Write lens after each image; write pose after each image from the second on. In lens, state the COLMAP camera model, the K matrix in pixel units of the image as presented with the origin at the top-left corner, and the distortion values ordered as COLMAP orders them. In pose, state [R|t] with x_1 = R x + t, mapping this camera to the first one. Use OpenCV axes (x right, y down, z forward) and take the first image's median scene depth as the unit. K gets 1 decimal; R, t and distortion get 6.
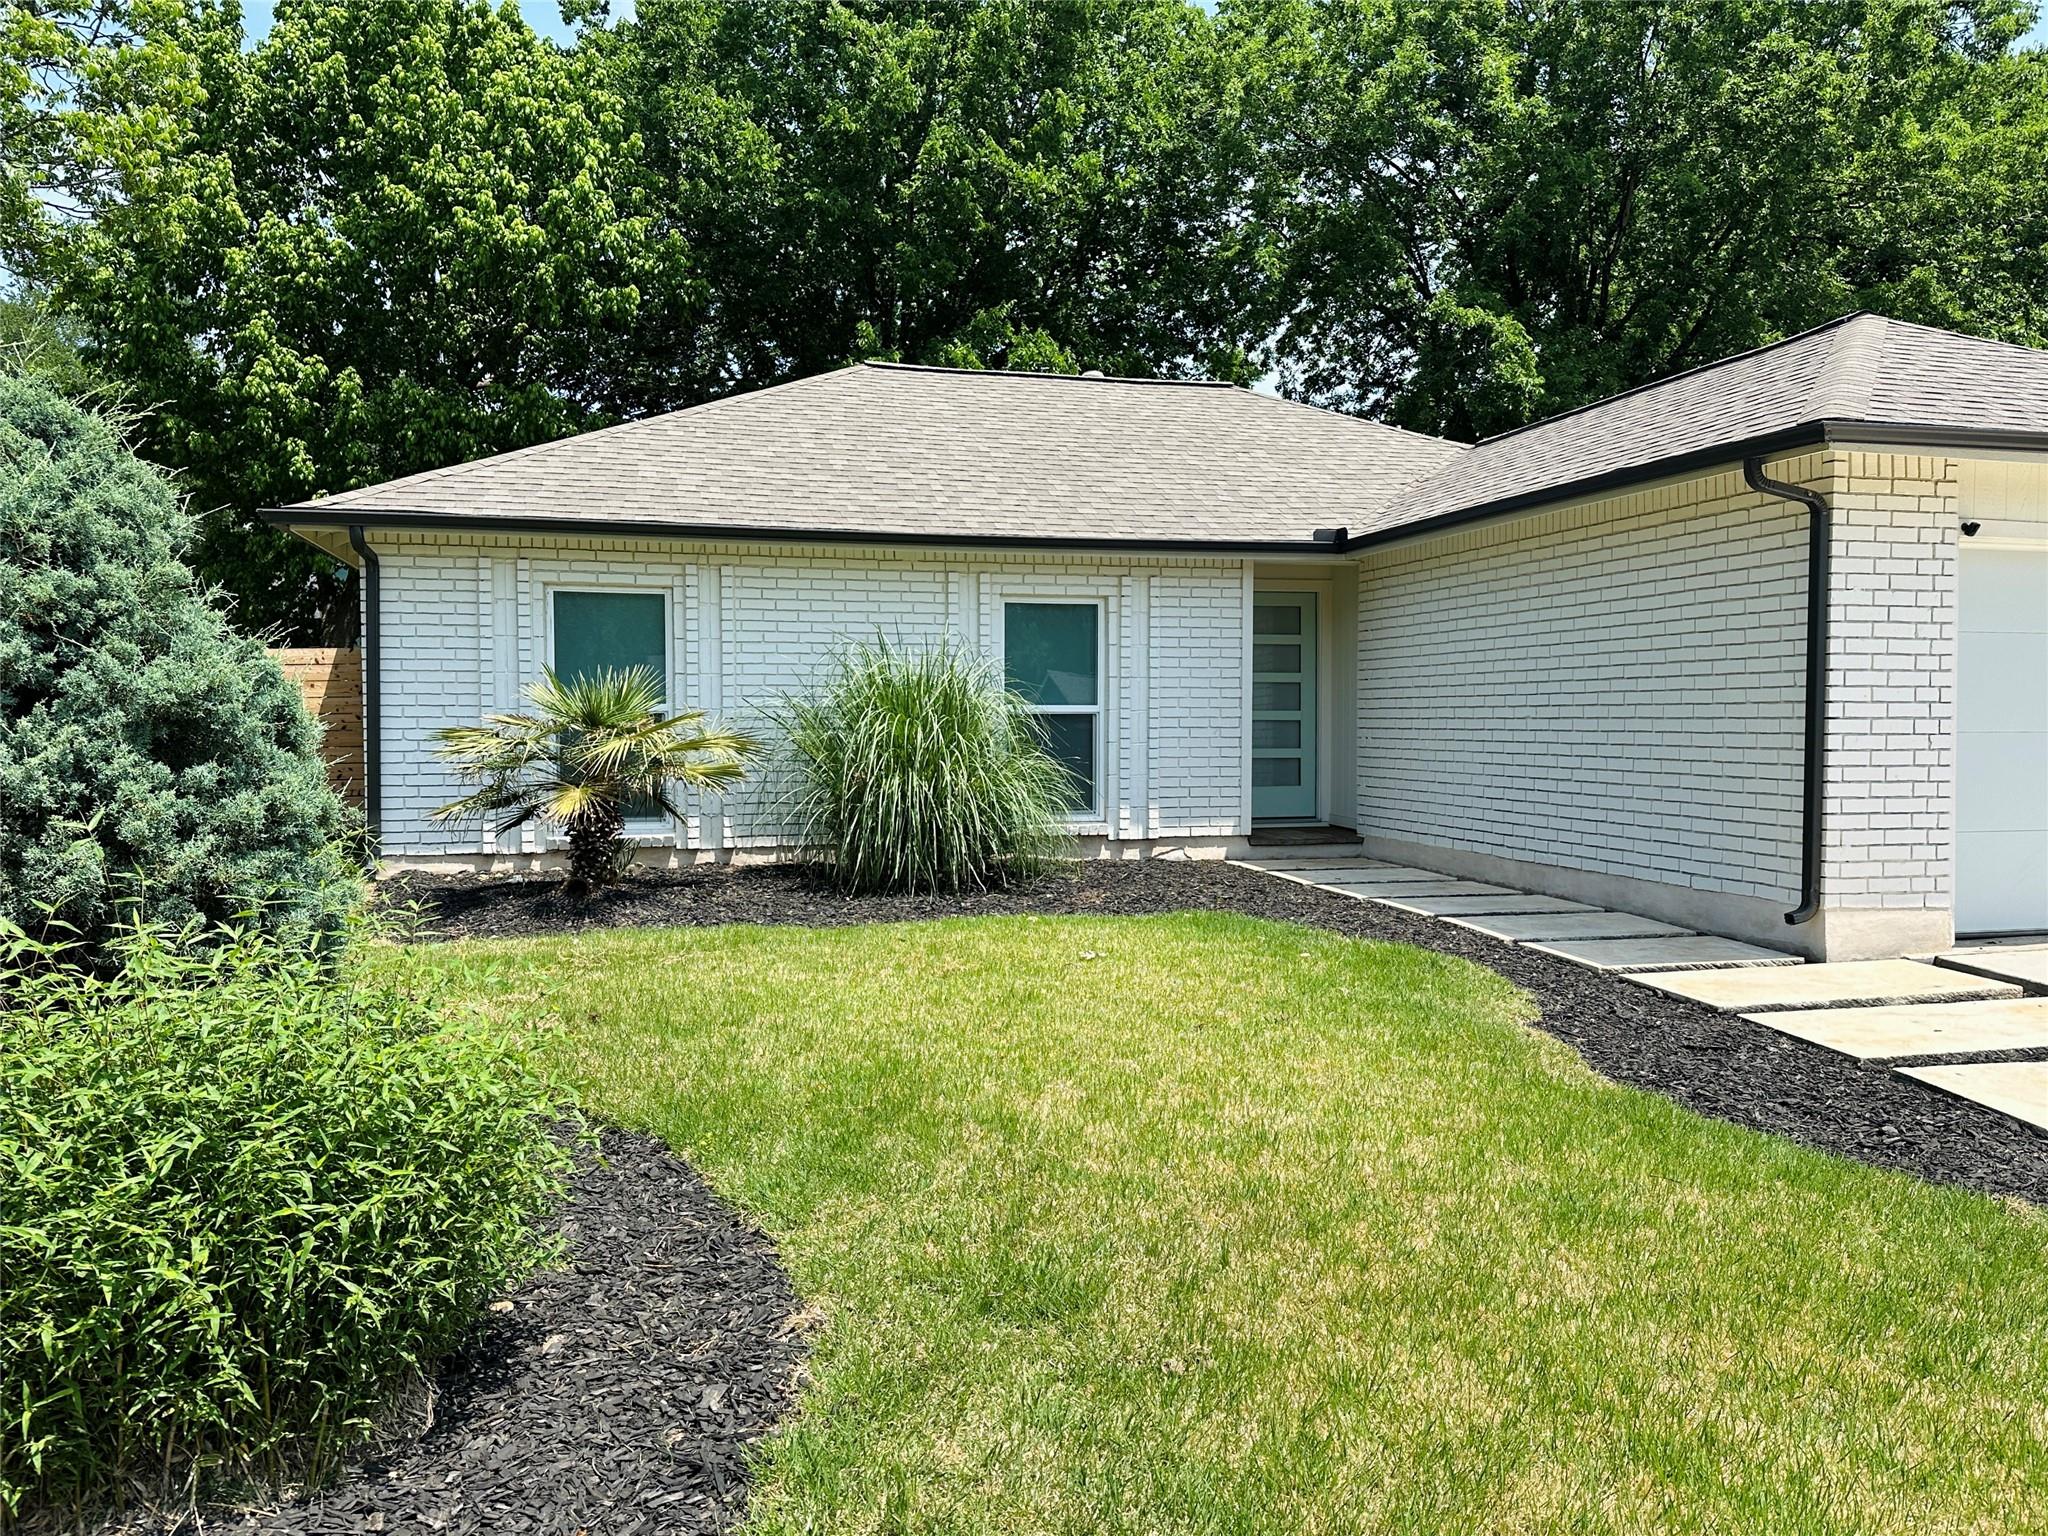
lens RADIAL K [[1474.8, 0, 1034.2], [0, 1474.8, 759.7], [0, 0, 1]] dist [0.086491, -0.118490]
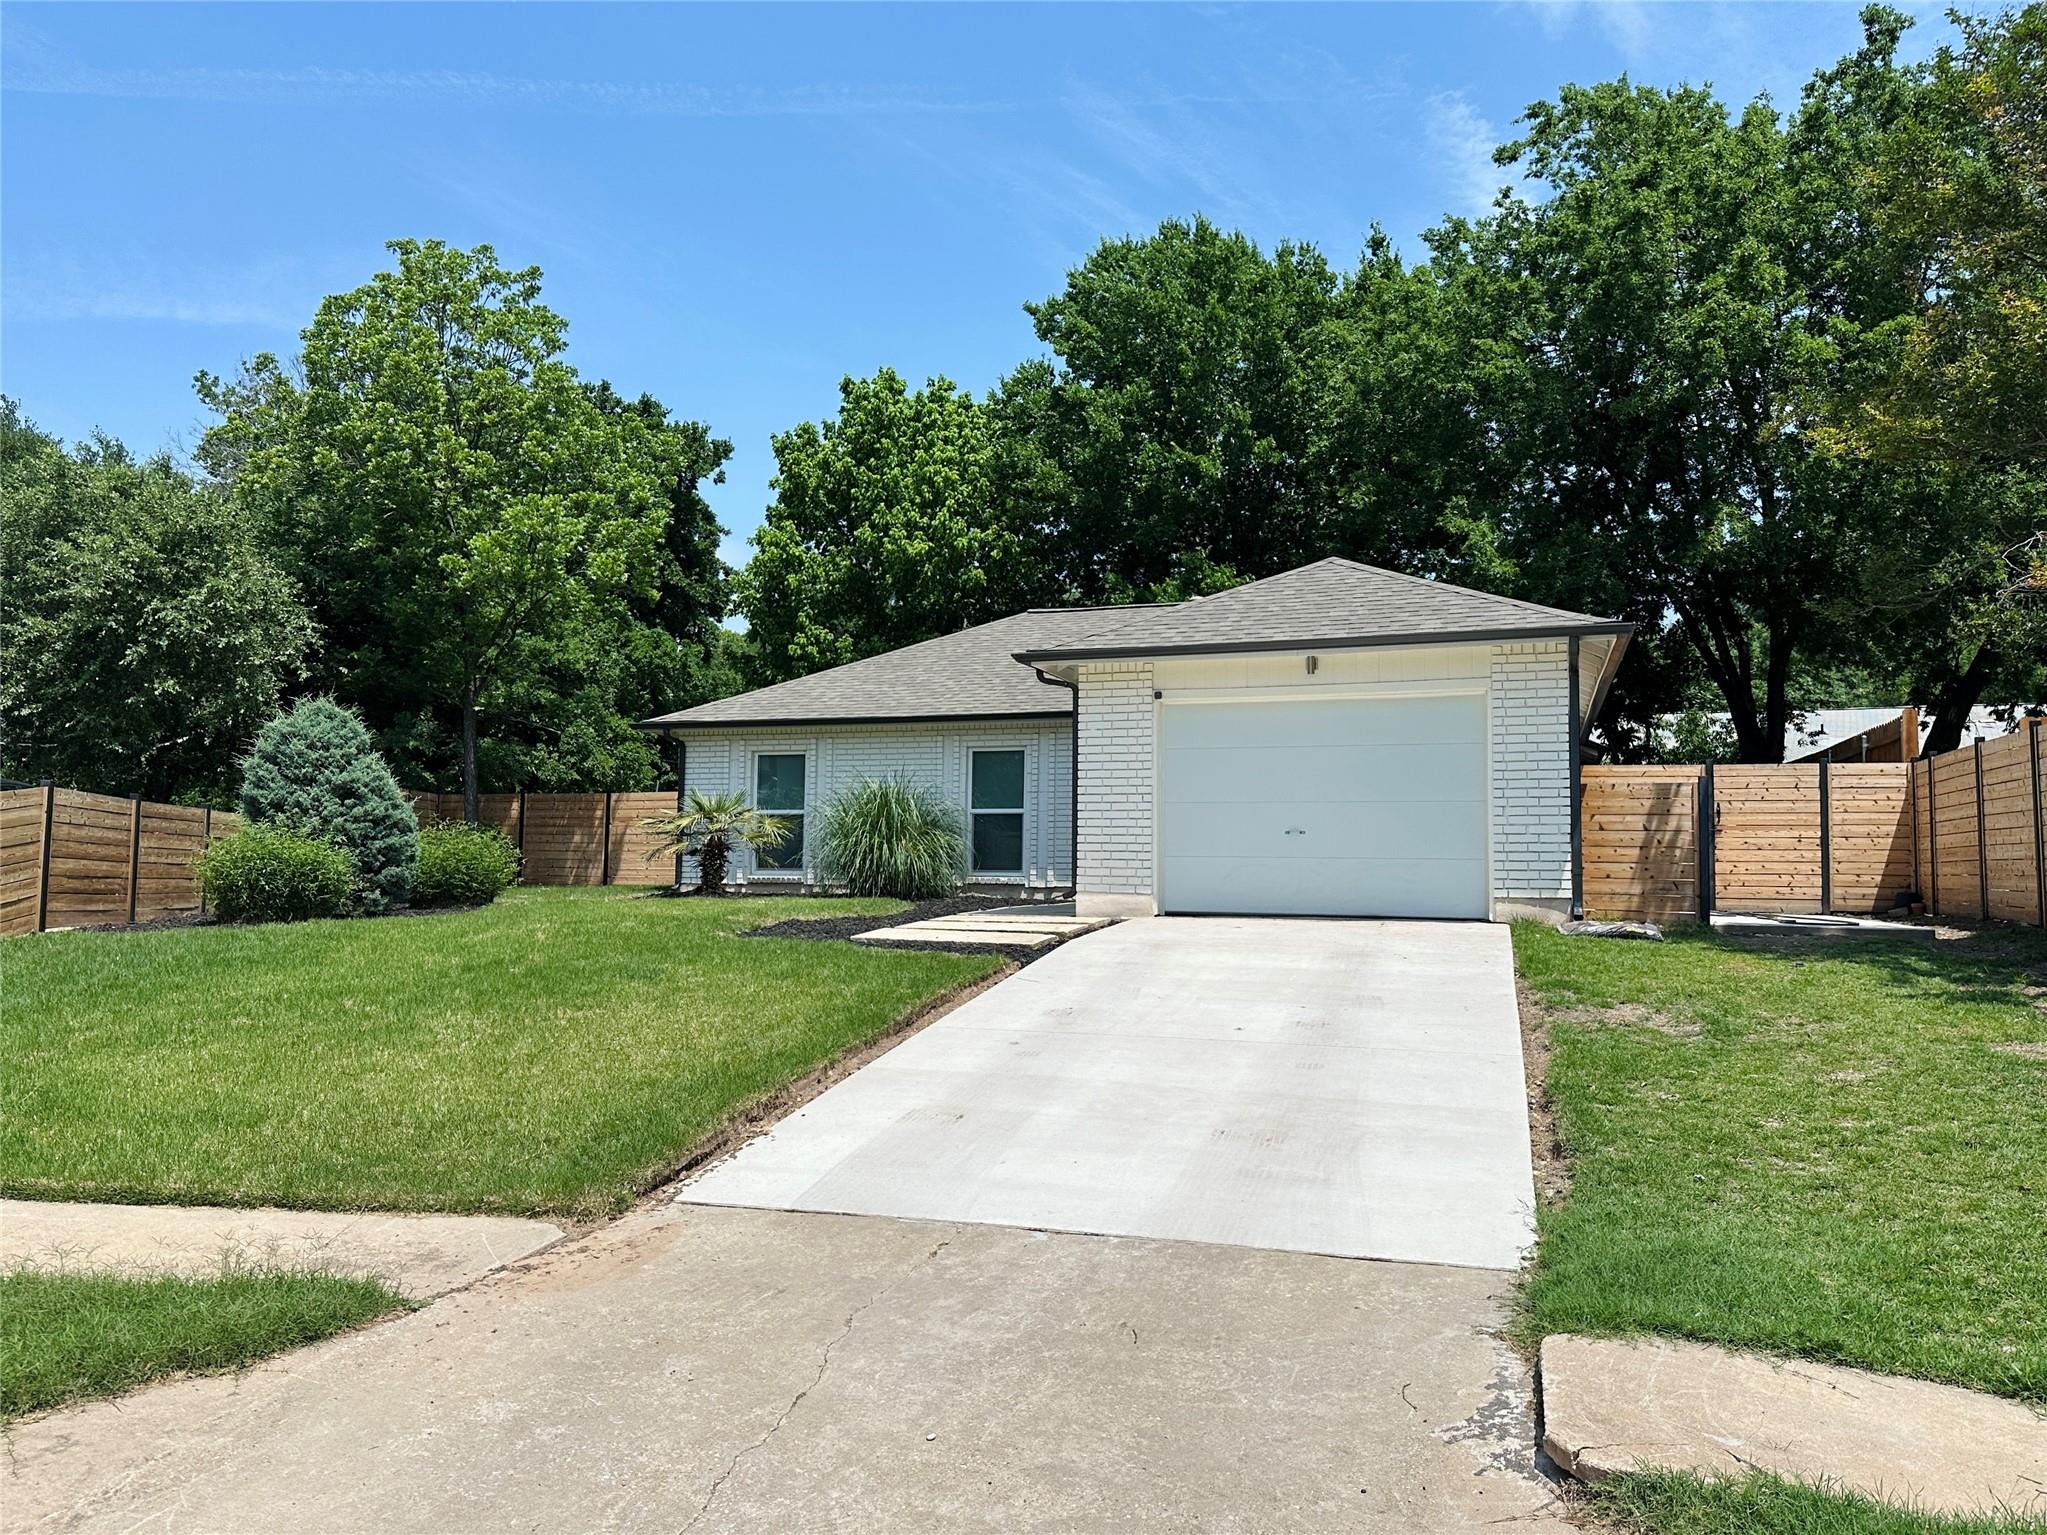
lens RADIAL K [[1432.3, 0, 1059.8], [0, 1432.3, 770.9], [0, 0, 1]] dist [0.081268, -0.000261]
pose [[0.847944, -0.030781, -0.529191, 1.050018], [-0.025146, 0.994853, -0.098159, 0.088824], [0.529488, 0.096540, 0.842806, -0.426777]]
